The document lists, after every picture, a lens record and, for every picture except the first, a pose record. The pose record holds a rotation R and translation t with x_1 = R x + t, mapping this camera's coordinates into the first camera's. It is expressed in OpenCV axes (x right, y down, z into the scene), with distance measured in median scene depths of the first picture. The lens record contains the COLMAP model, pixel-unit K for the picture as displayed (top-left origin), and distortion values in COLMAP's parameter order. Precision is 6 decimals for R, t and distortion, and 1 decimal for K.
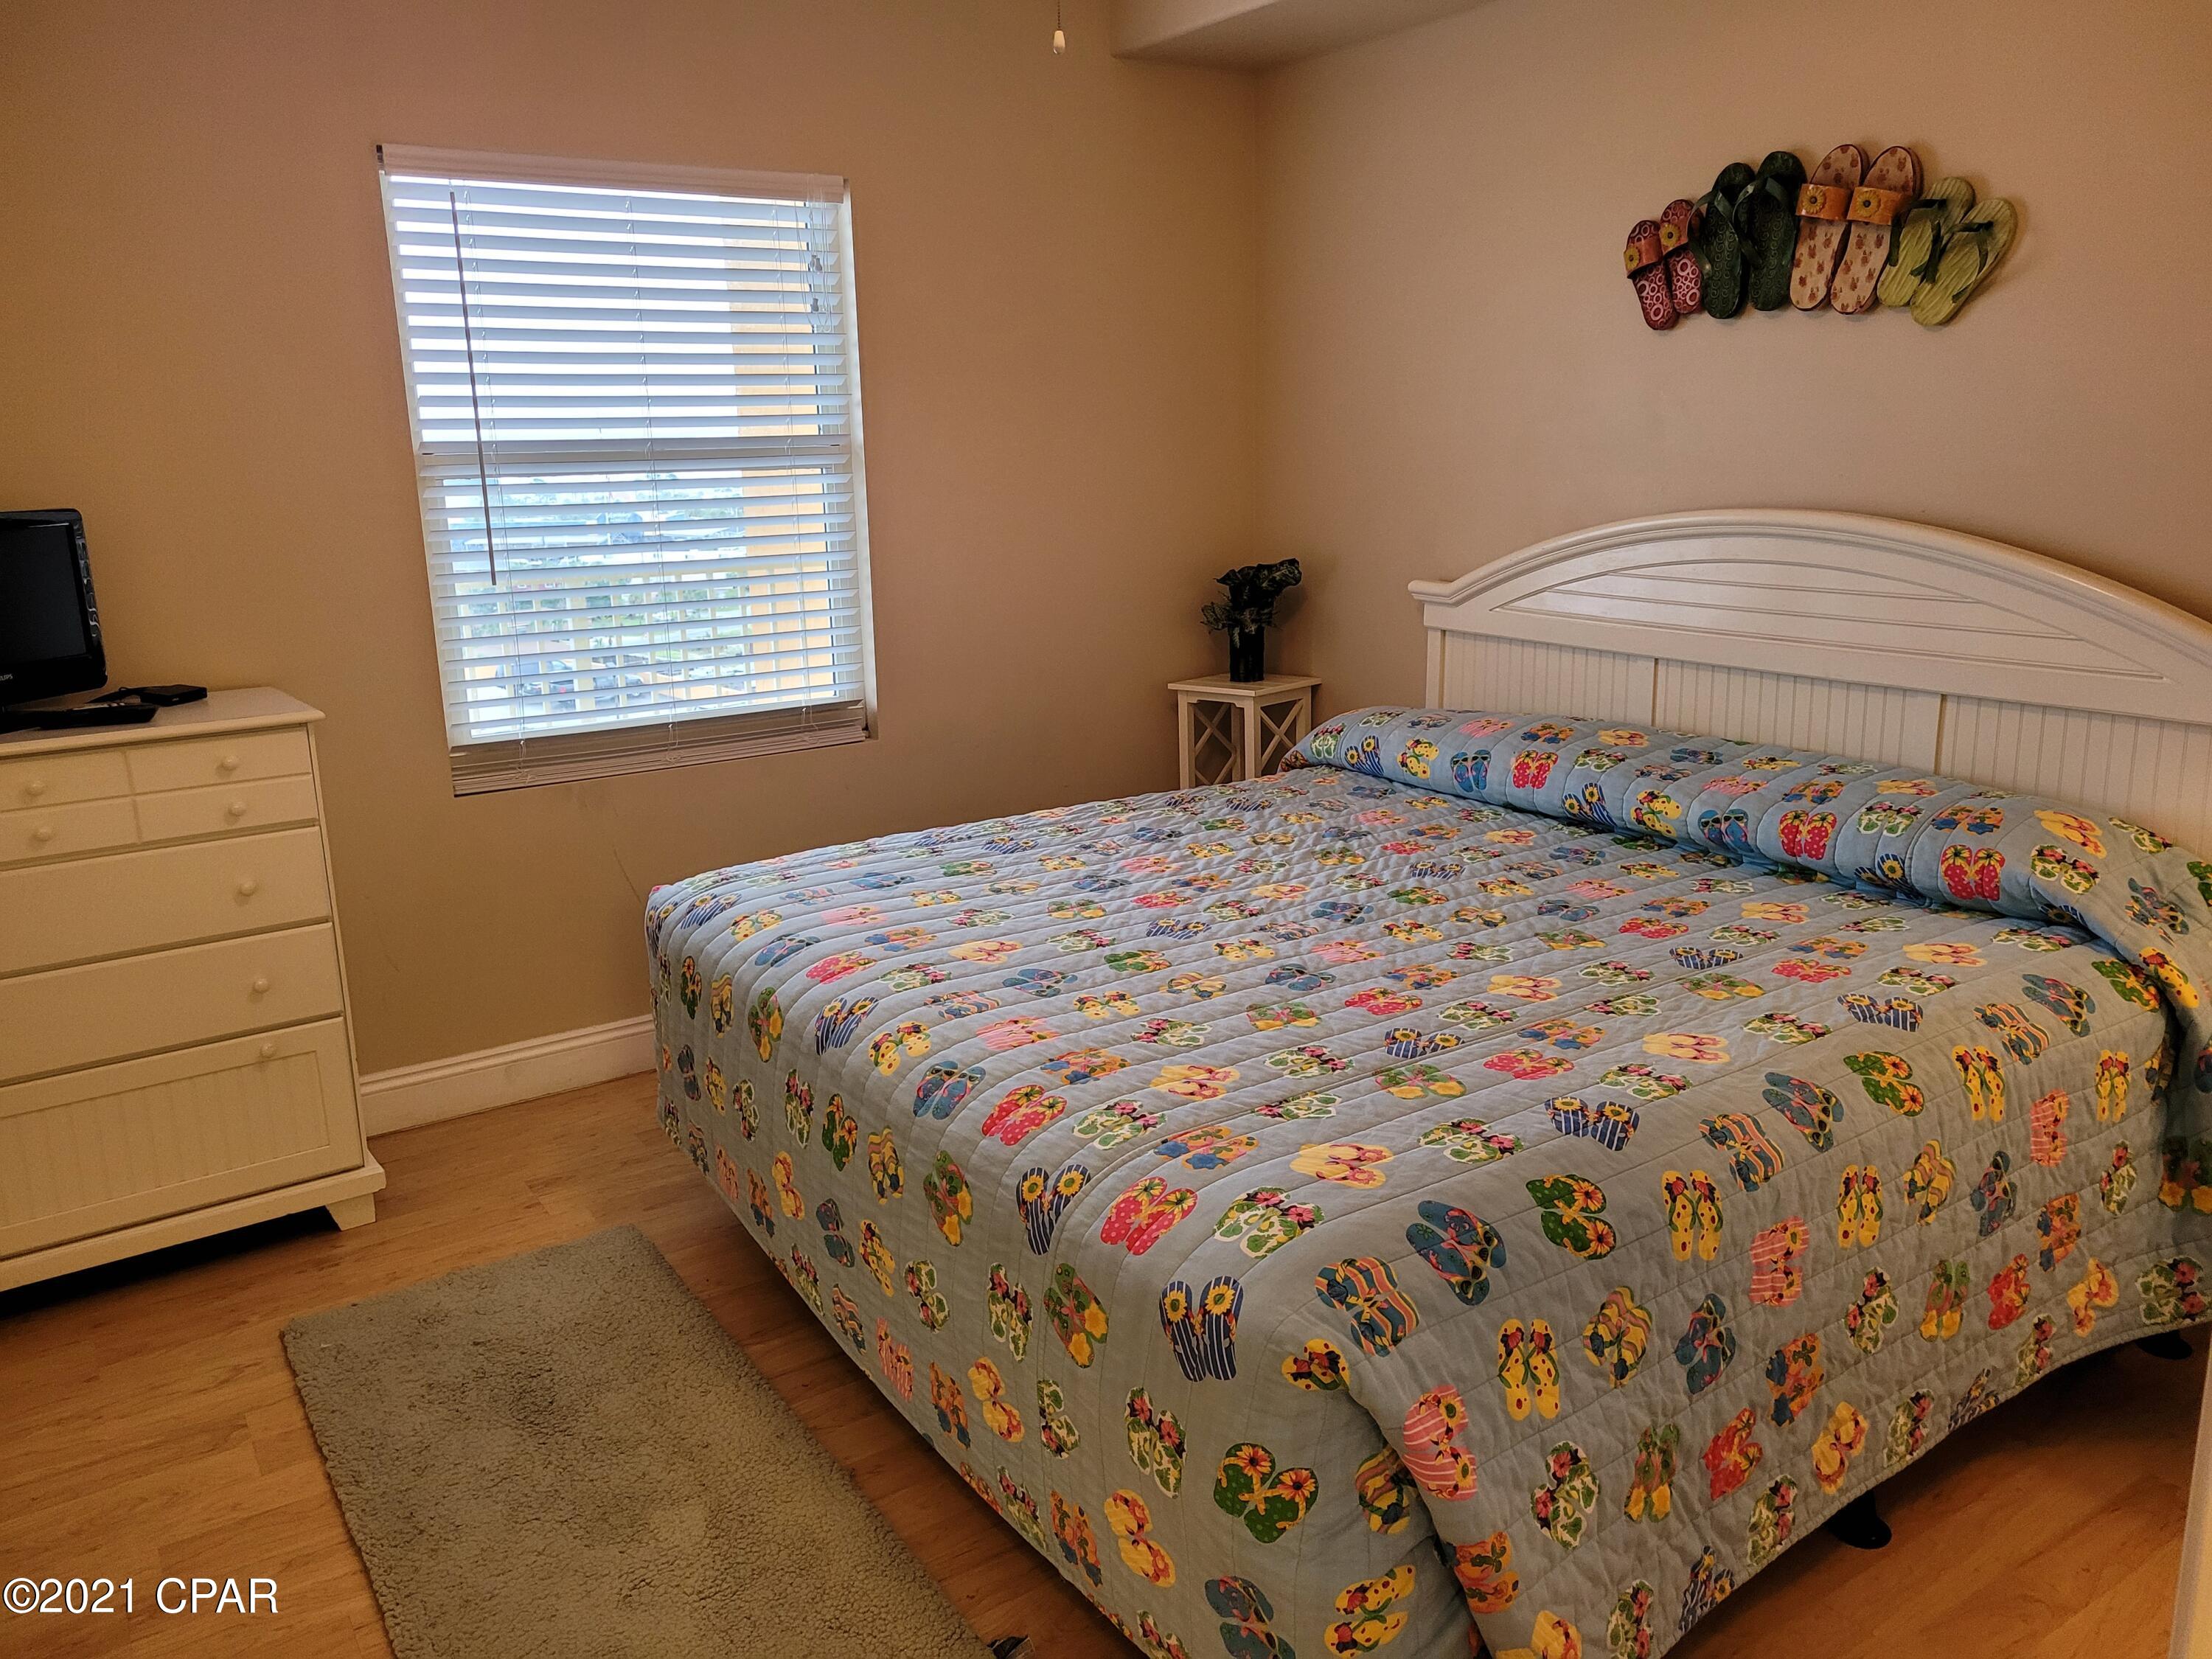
lens RADIAL K [[1663.4, 0, 1108.5], [0, 1663.4, 818.2], [0, 0, 1]] dist [0.041287, -0.021992]
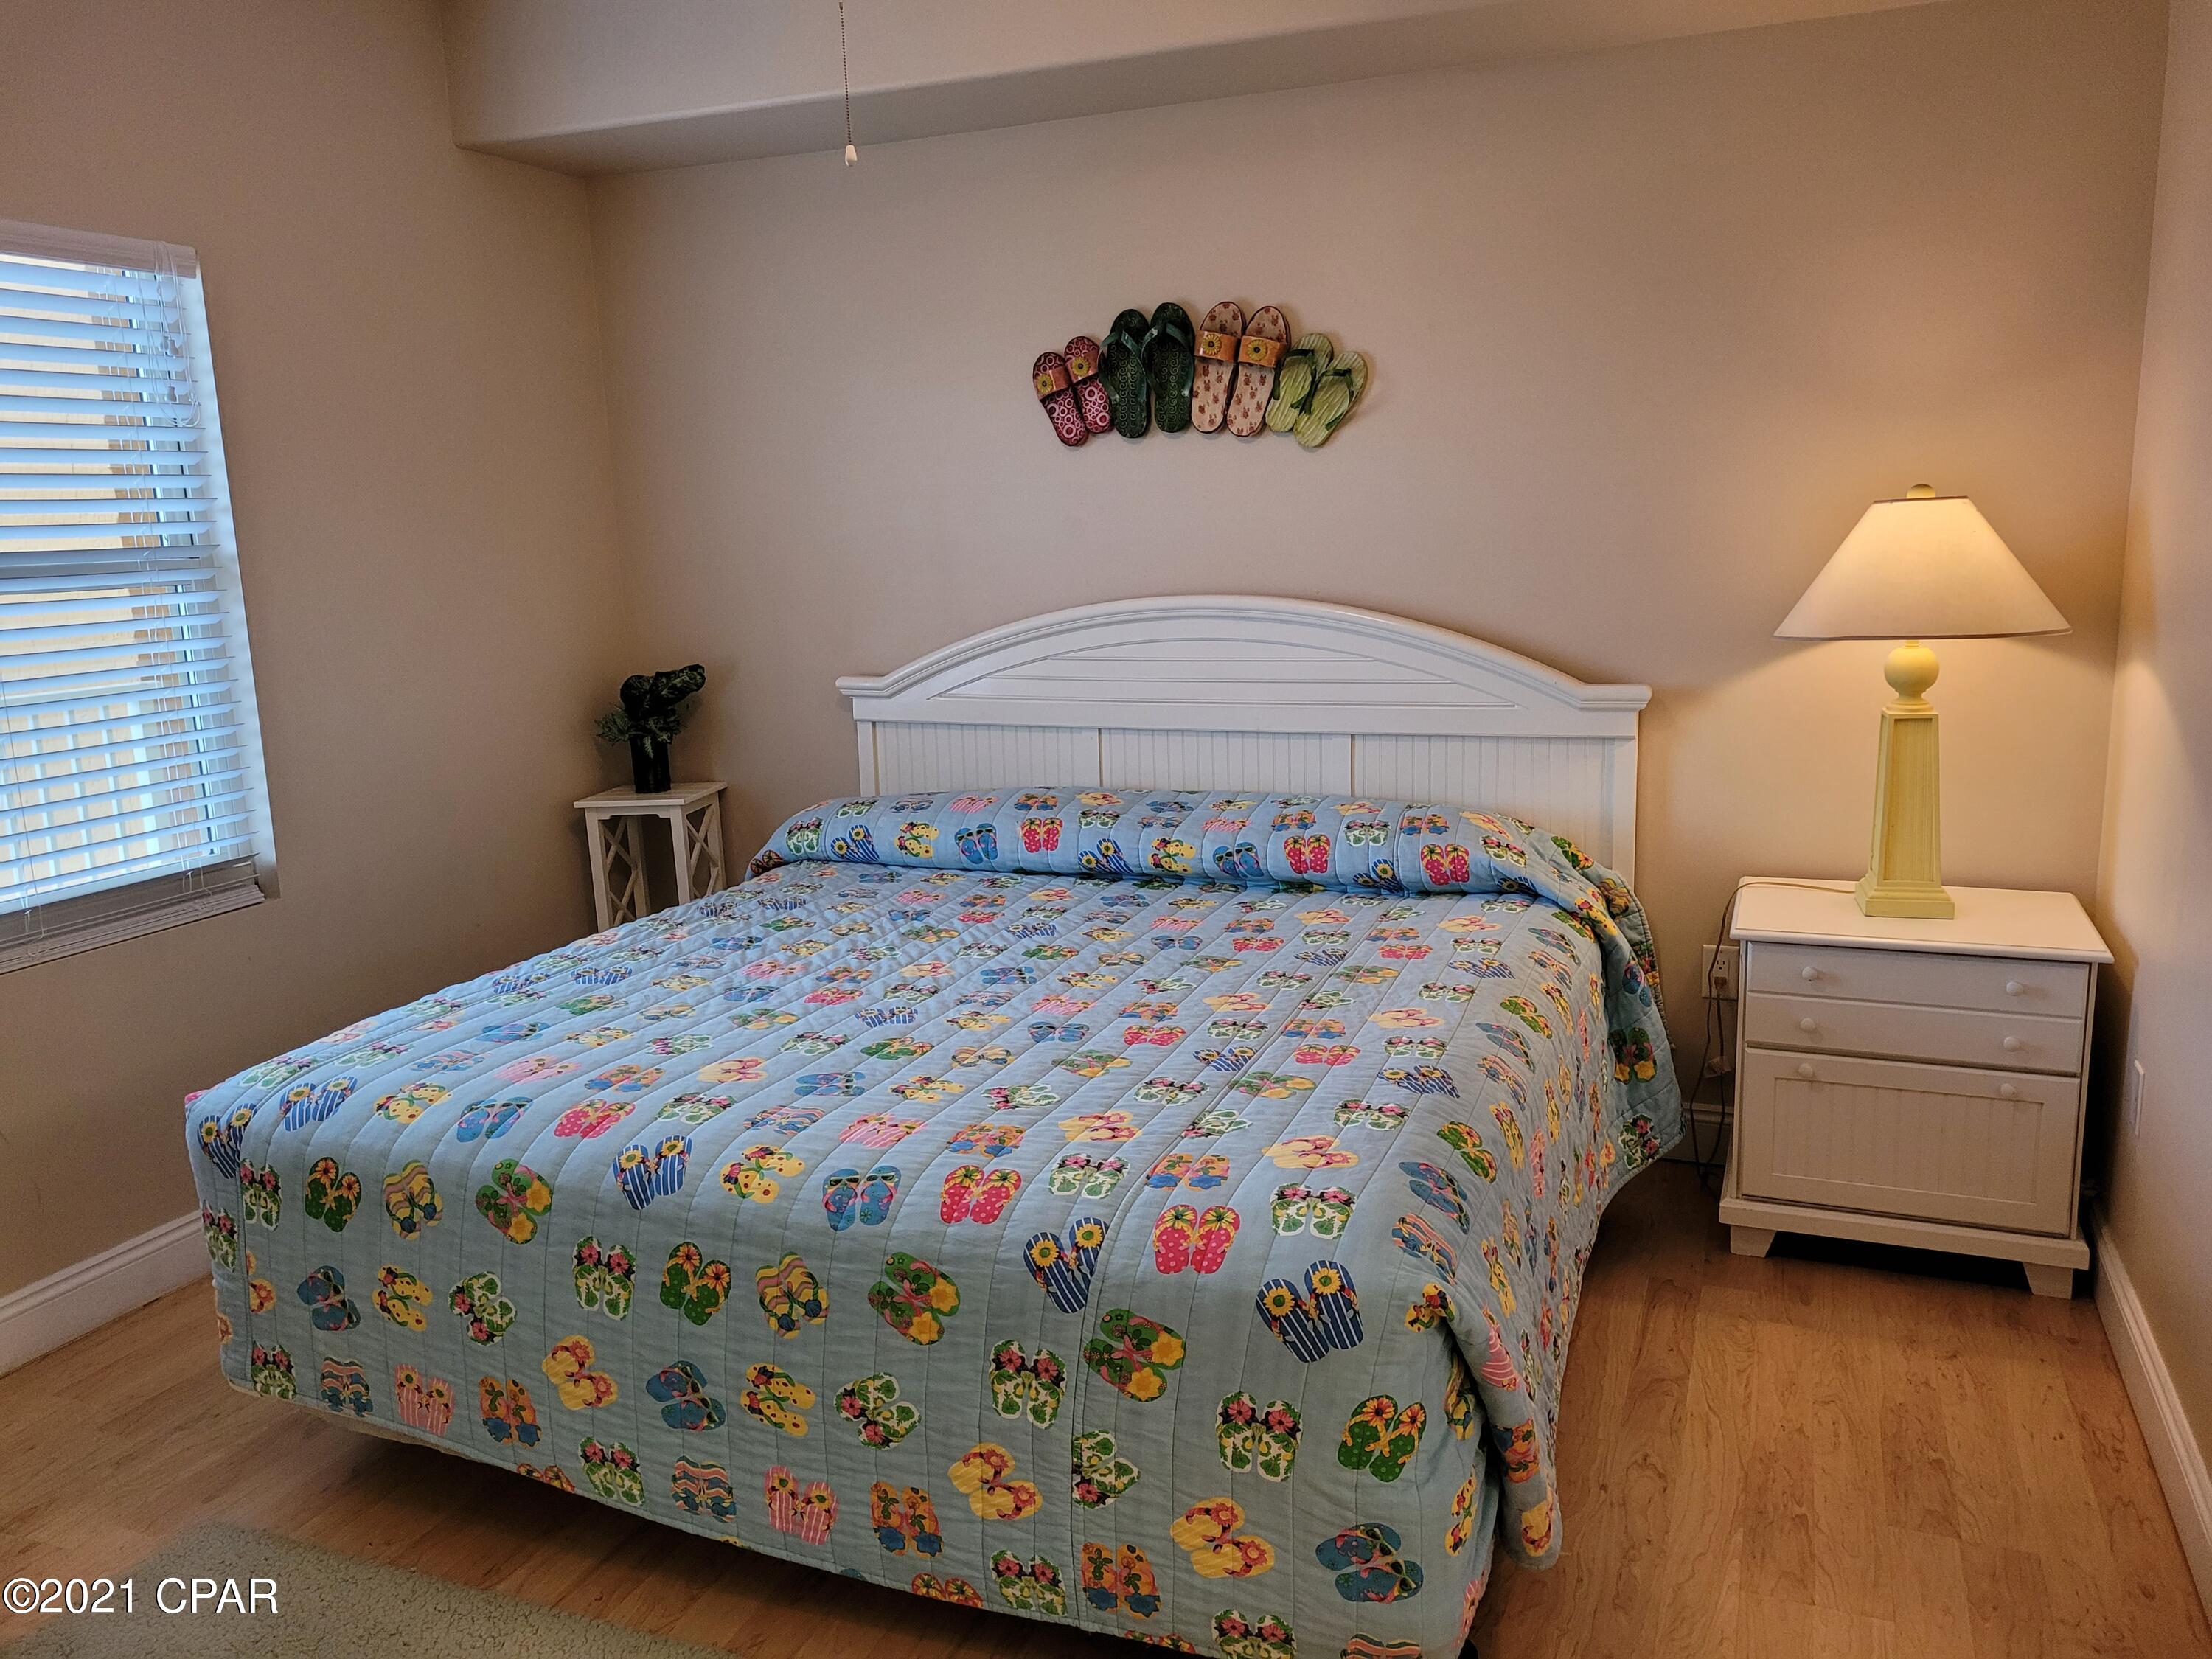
lens RADIAL K [[1663.4, 0, 1121.7], [0, 1663.4, 827.0], [0, 0, 1]] dist [0.041287, -0.021992]
pose [[0.820961, -0.110571, 0.560176, -0.376455], [0.144727, 0.989329, -0.016824, -0.009235], [-0.552338, 0.094884, 0.828203, 0.066280]]
